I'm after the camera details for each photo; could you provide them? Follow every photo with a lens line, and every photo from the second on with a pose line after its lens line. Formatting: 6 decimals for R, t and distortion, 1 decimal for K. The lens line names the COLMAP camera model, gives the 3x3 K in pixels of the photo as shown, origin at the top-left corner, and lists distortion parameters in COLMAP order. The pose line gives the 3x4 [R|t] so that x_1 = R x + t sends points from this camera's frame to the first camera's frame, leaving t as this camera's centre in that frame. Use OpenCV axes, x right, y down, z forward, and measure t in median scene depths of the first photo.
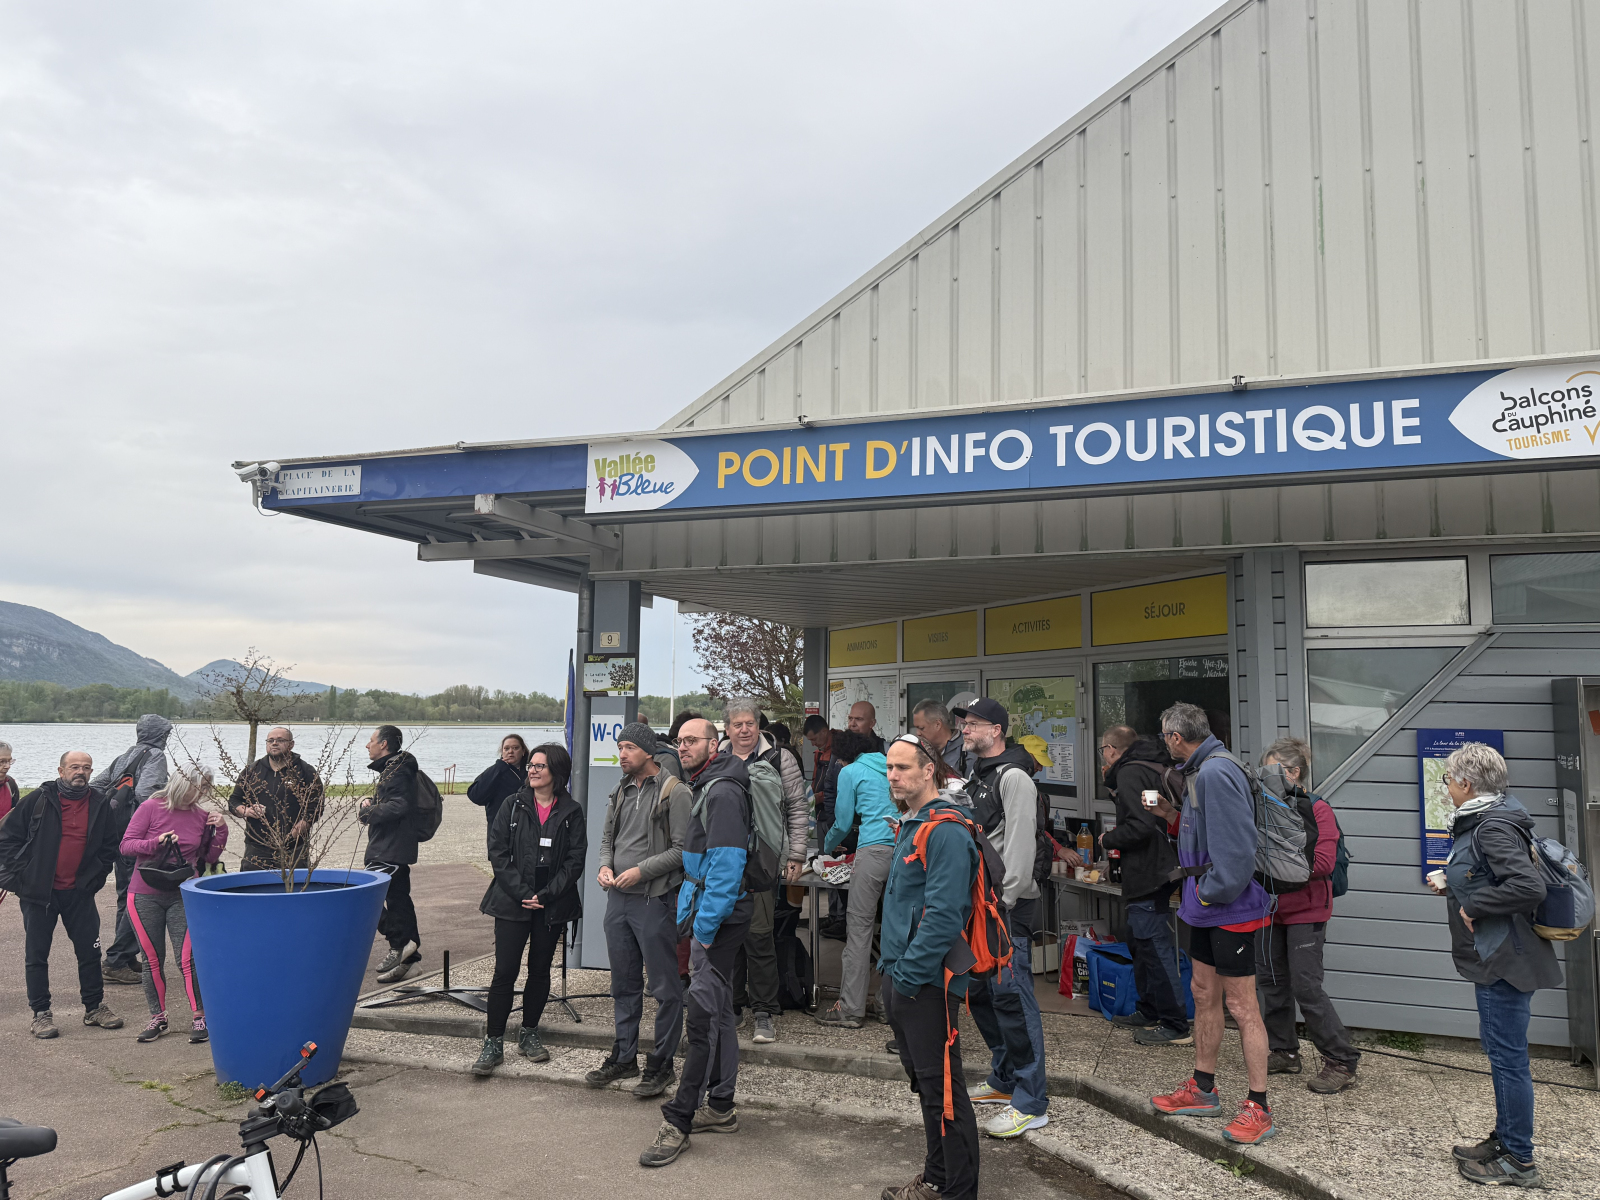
lens RADIAL K [[1186.1, 0, 800.0], [0, 1186.1, 600.0], [0, 0, 1]] dist [0.173374, -0.353317]
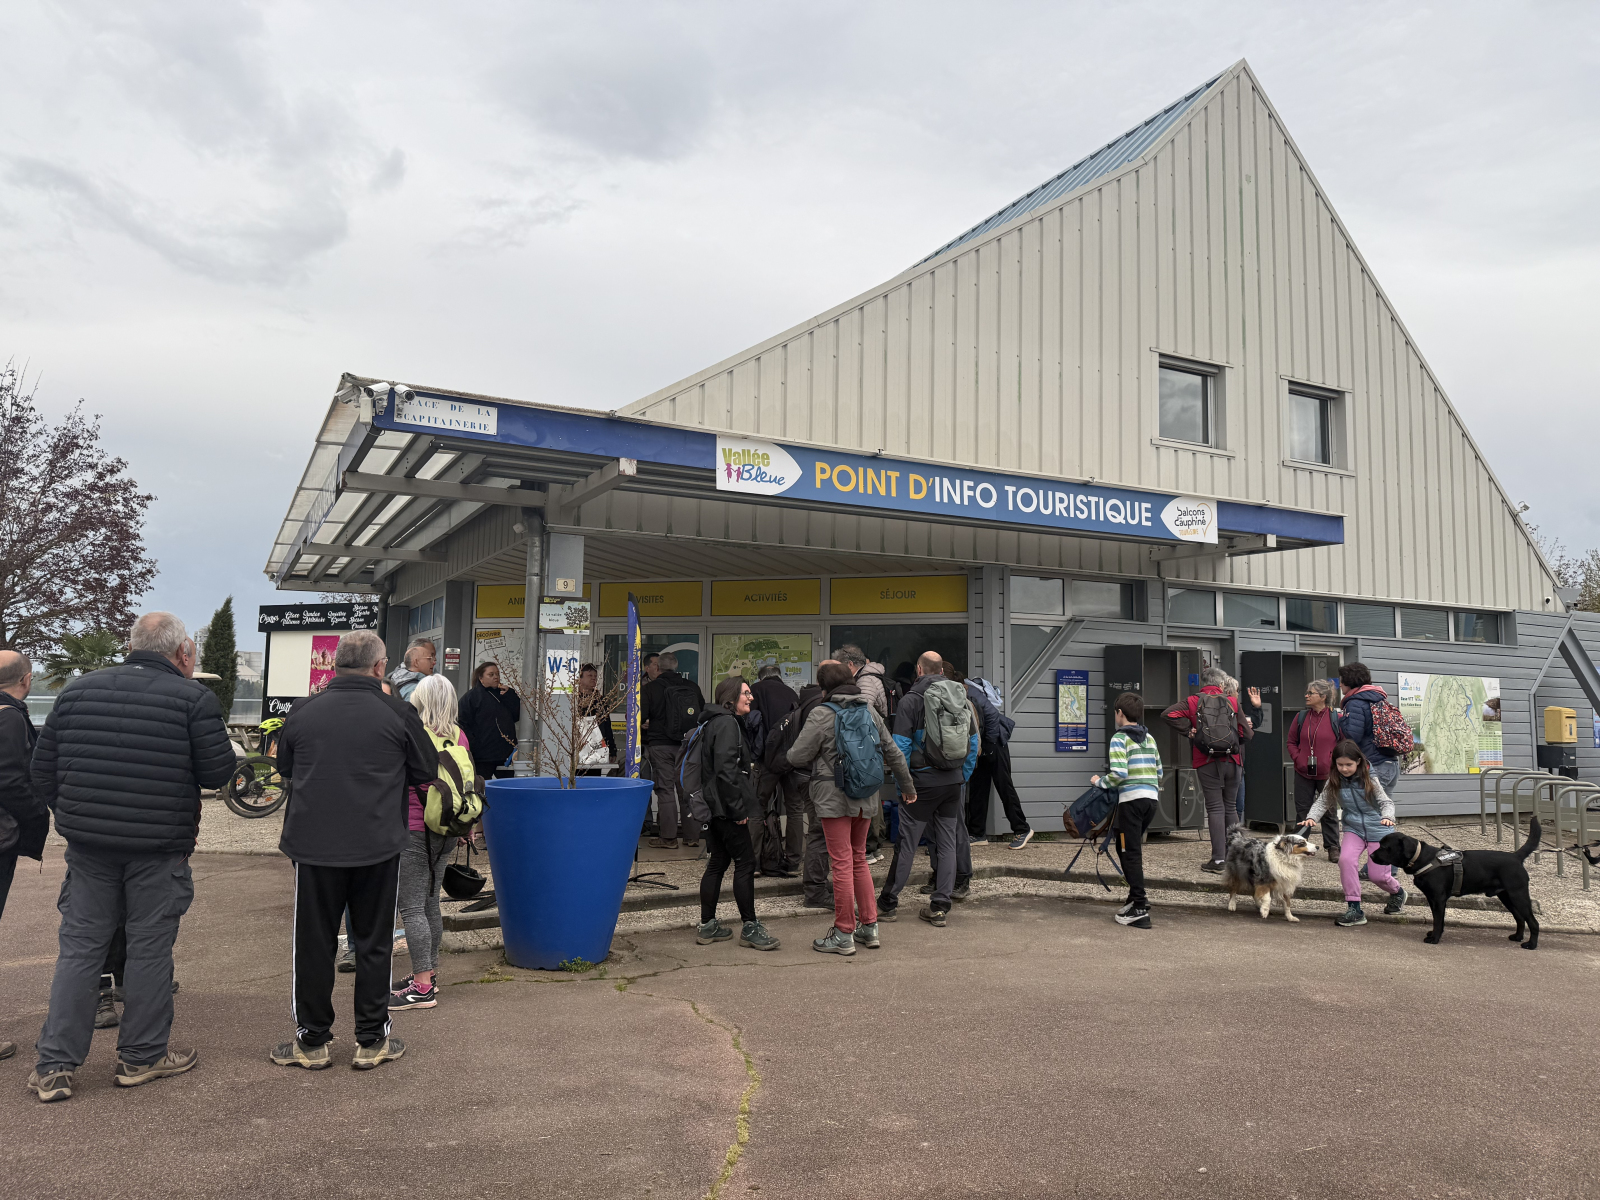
lens RADIAL K [[1096.3, 0, 800.0], [0, 1096.3, 600.0], [0, 0, 1]] dist [0.149228, -0.213594]
pose [[0.668463, 0.066542, 0.740762, -1.043028], [-0.083062, 0.996438, -0.014553, 0.058092], [-0.739092, -0.051801, 0.671609, 0.150441]]
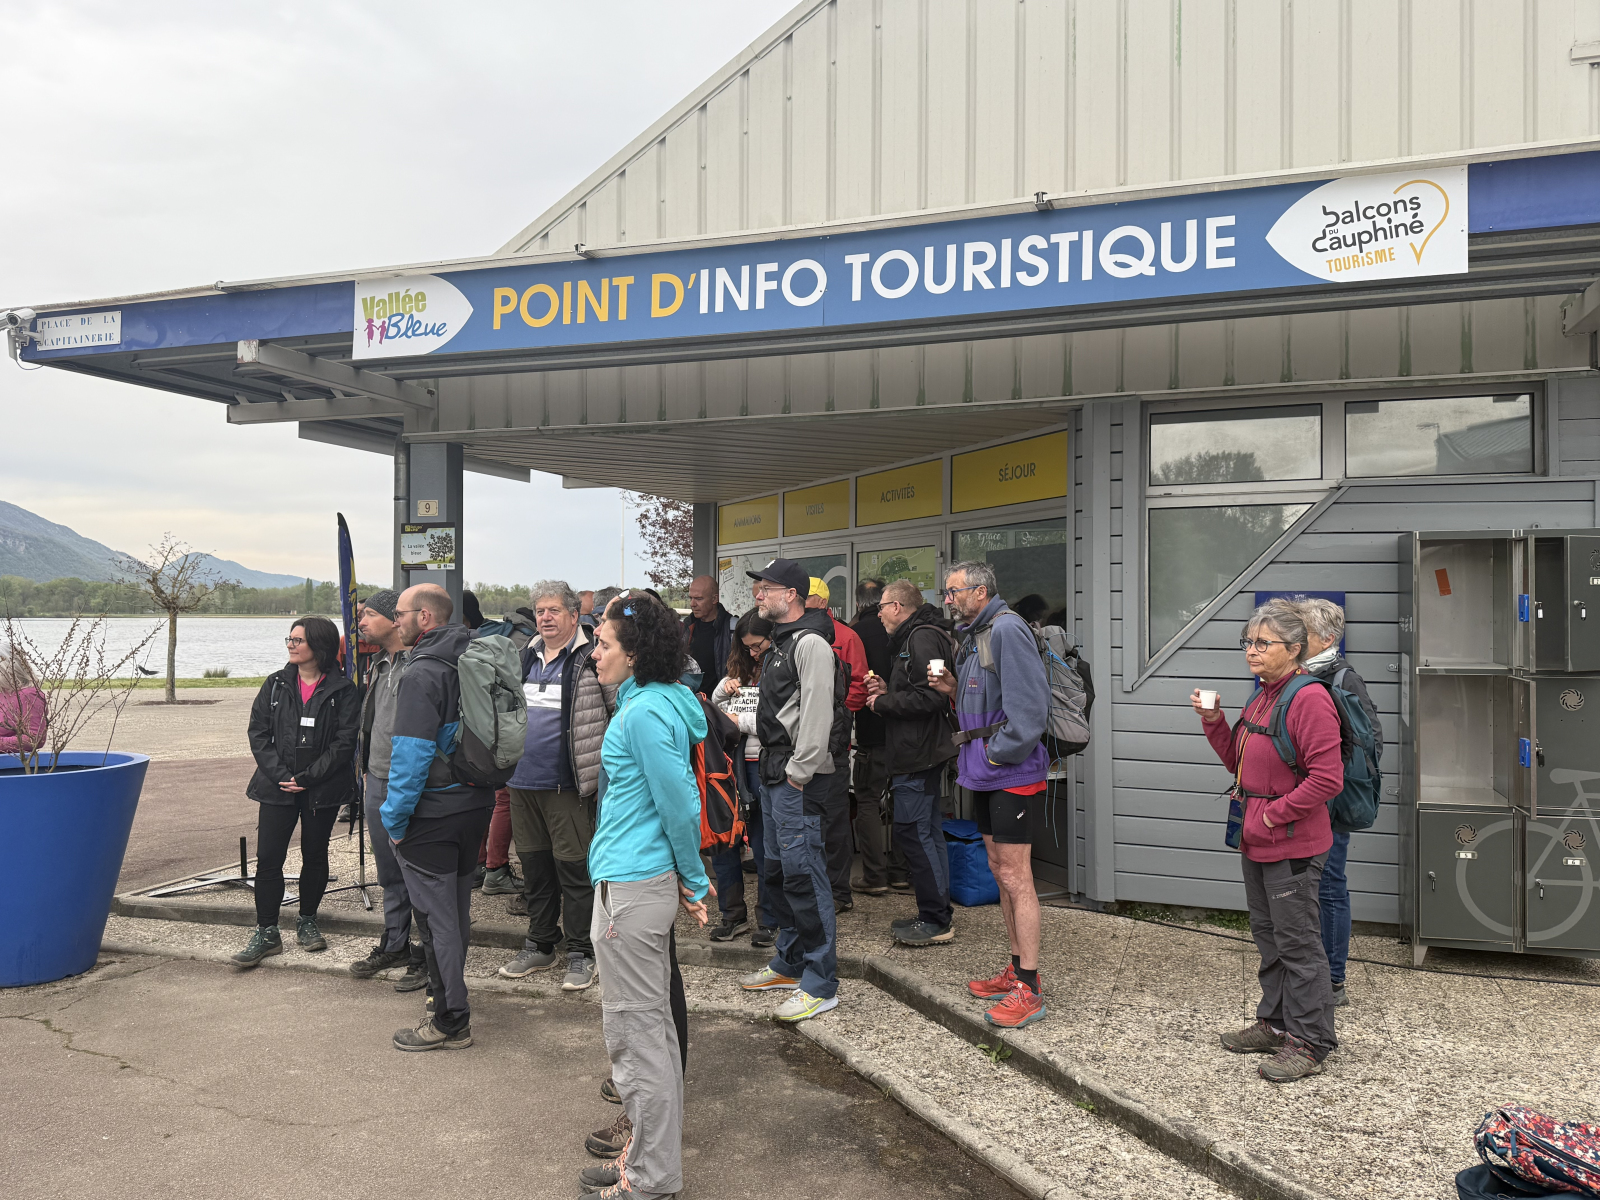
lens RADIAL K [[1206.8, 0, 806.0], [0, 1206.8, 599.9], [0, 0, 1]] dist [0.149563, -0.269565]
pose [[0.999864, -0.006257, 0.015231, 0.152325], [0.004851, 0.995871, 0.090652, 0.026013], [-0.015736, -0.090566, 0.995766, 0.069422]]
